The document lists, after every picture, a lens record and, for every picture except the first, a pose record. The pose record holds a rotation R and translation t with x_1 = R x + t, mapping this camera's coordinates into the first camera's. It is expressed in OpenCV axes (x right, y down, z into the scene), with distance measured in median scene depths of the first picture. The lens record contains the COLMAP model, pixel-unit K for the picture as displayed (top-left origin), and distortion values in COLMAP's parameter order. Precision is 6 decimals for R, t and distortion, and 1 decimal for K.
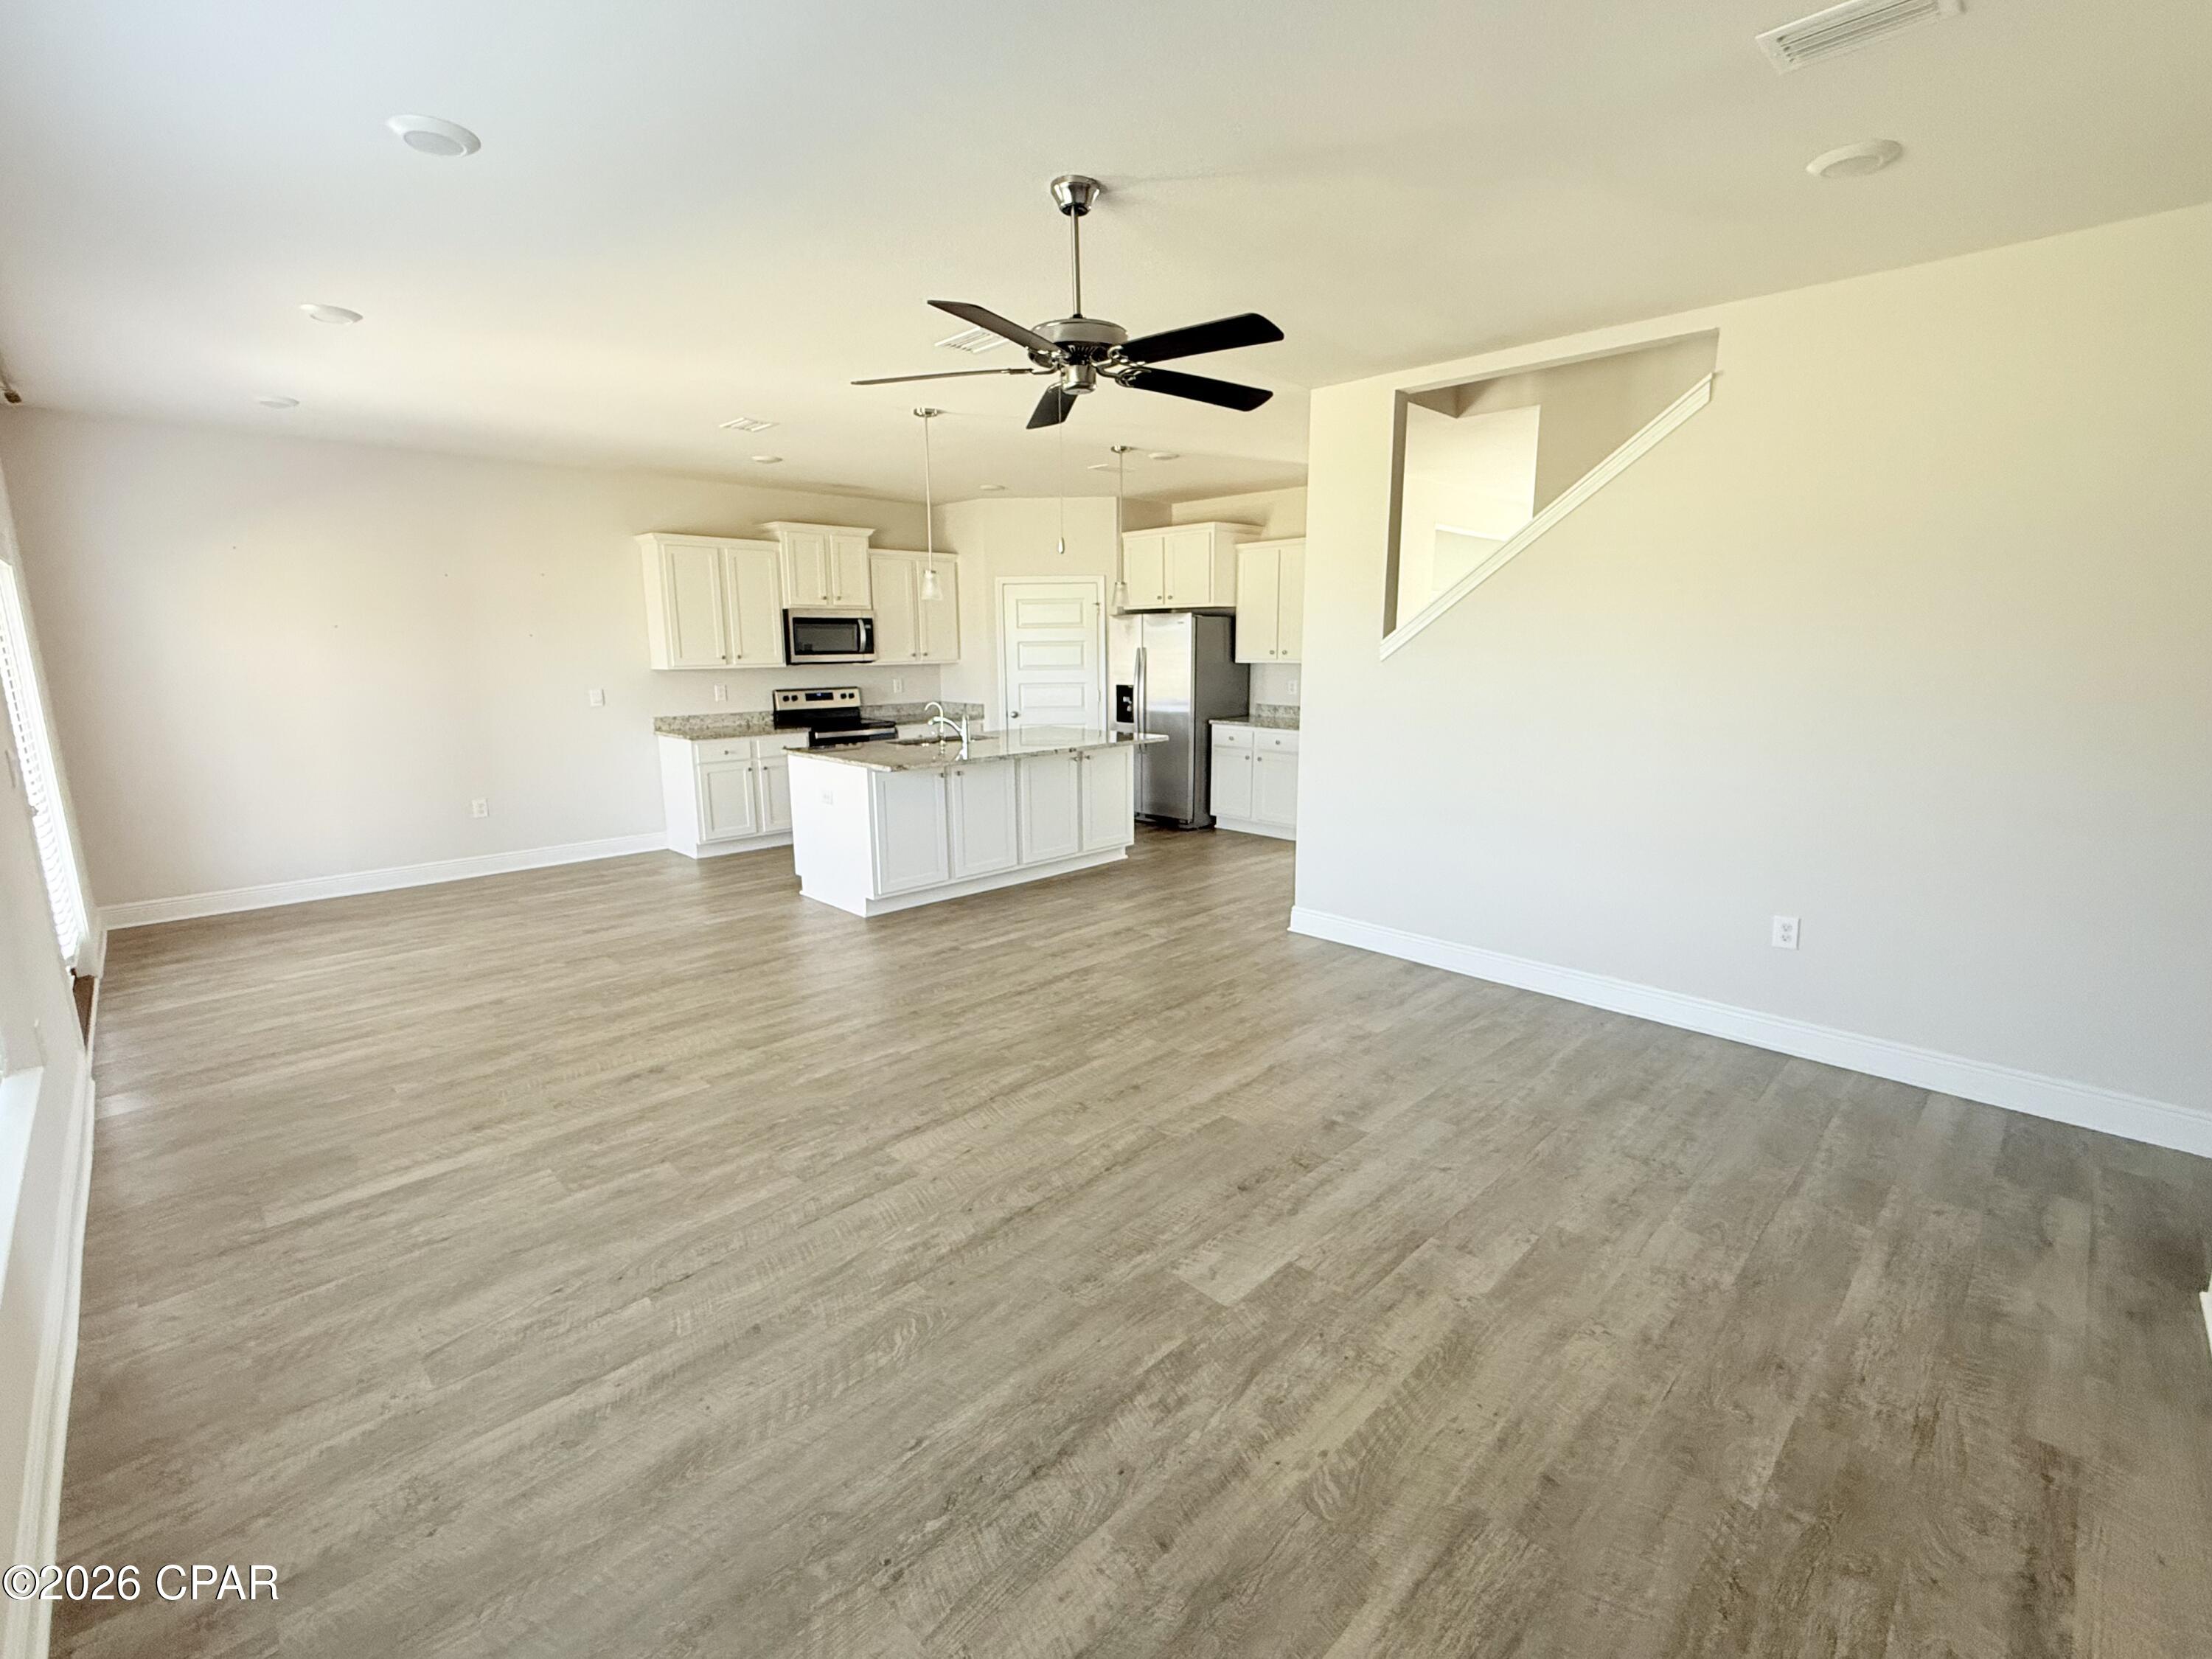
lens RADIAL K [[979.7, 0, 1095.5], [0, 979.7, 825.5], [0, 0, 1]] dist [0.003396, -0.000070]
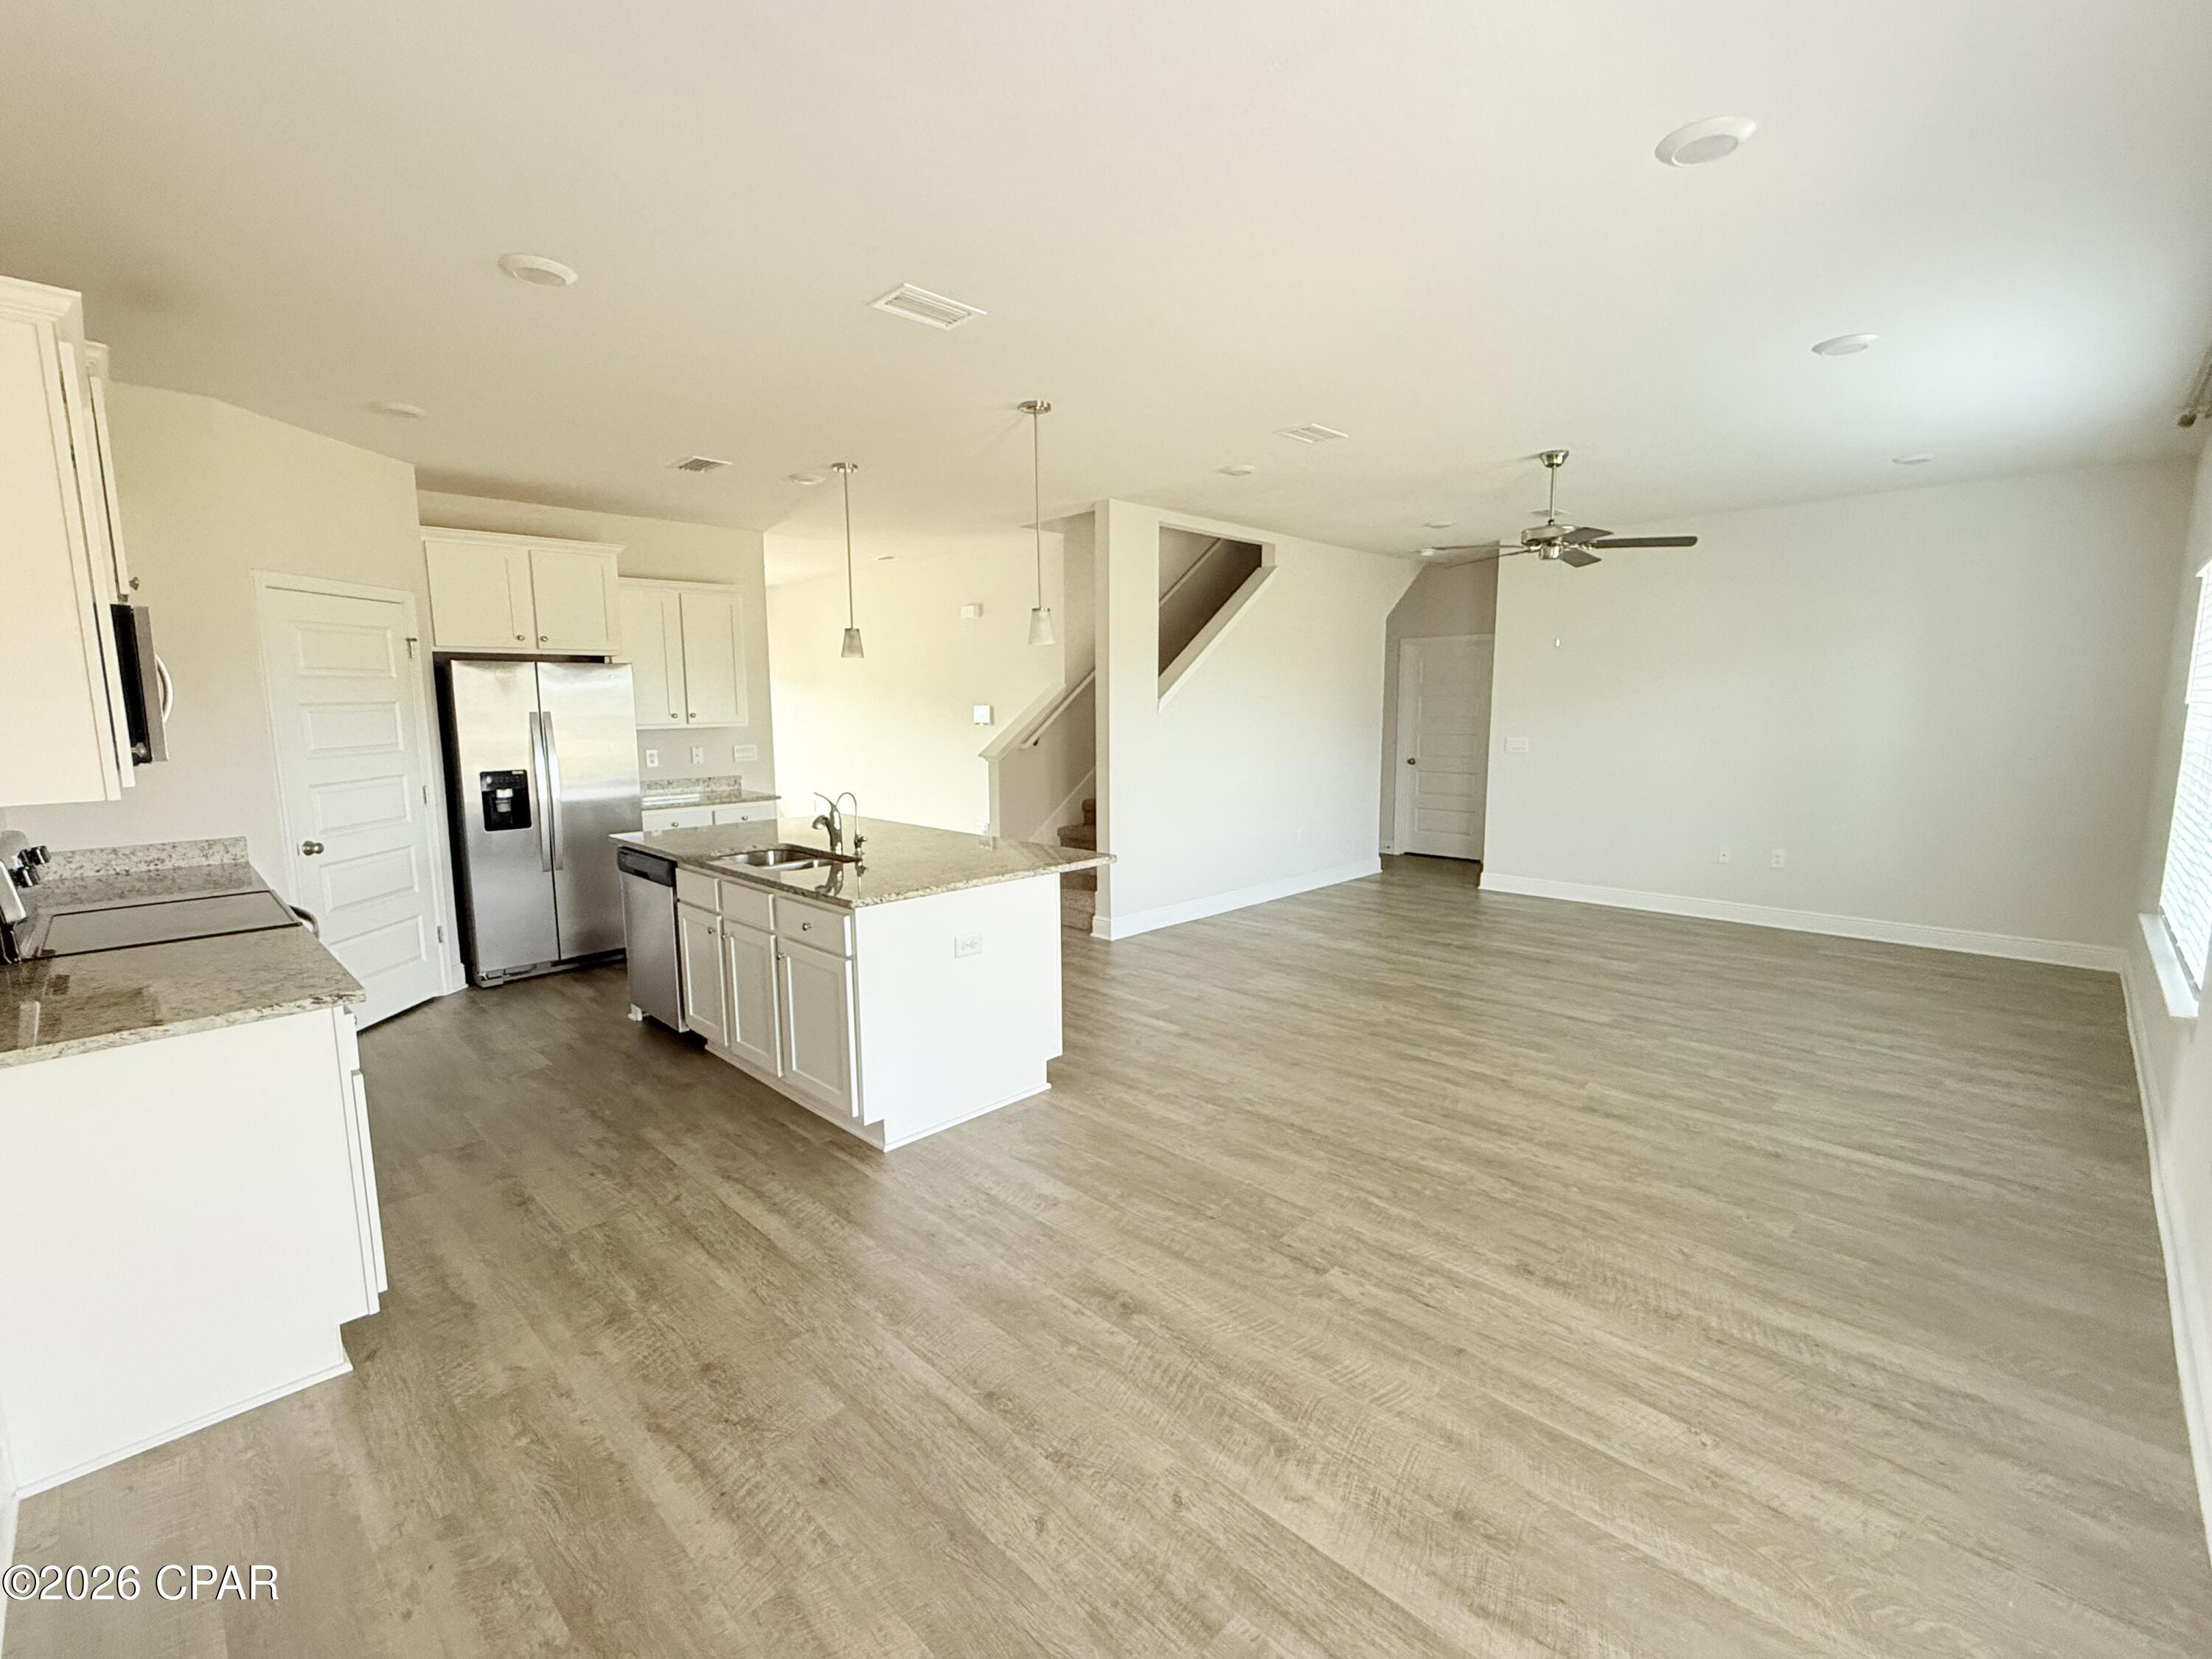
lens RADIAL K [[979.7, 0, 1101.8], [0, 979.7, 829.2], [0, 0, 1]] dist [0.003396, -0.000070]
pose [[-0.023981, -0.128495, 0.991420, -1.315027], [0.191784, 0.972694, 0.130707, -0.248542], [-0.981144, 0.193273, 0.001317, 1.339834]]
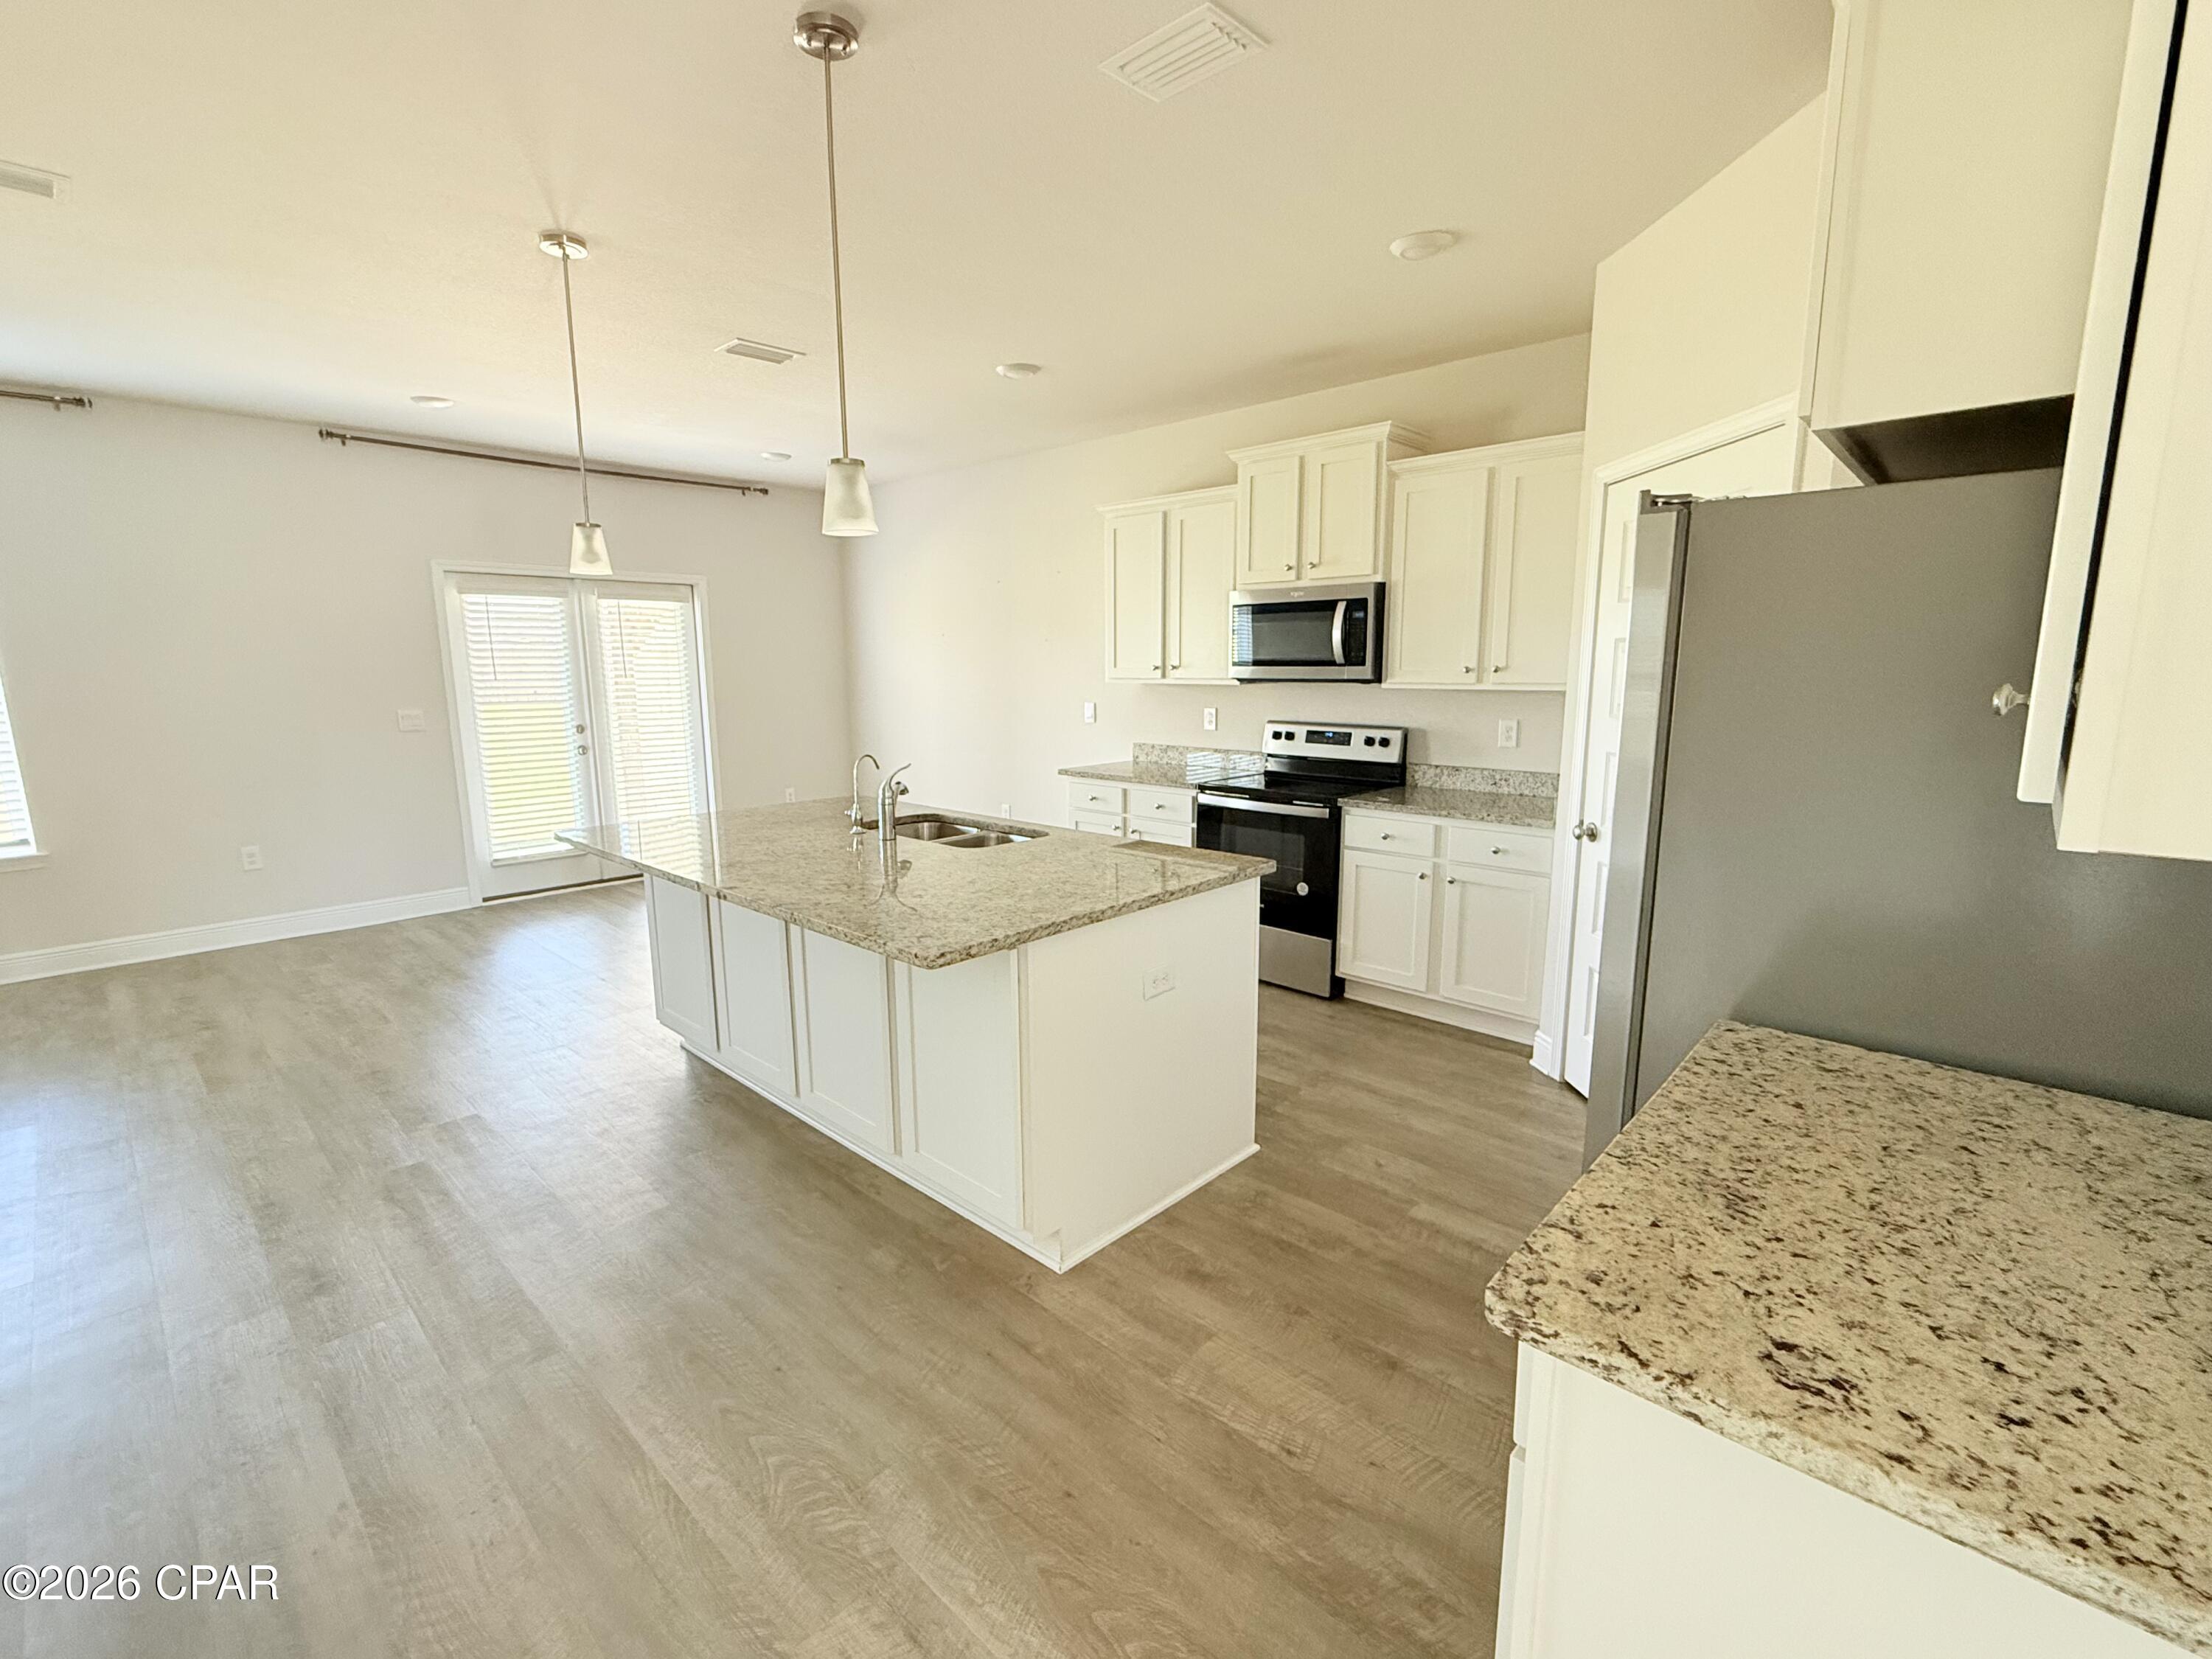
lens RADIAL K [[979.7, 0, 1098.5], [0, 979.7, 837.0], [0, 0, 1]] dist [0.003396, -0.000070]
pose [[0.044875, 0.186820, -0.981369, 0.620302], [-0.178510, 0.968047, 0.176122, -0.321500], [0.982914, 0.167281, 0.076790, 1.750454]]
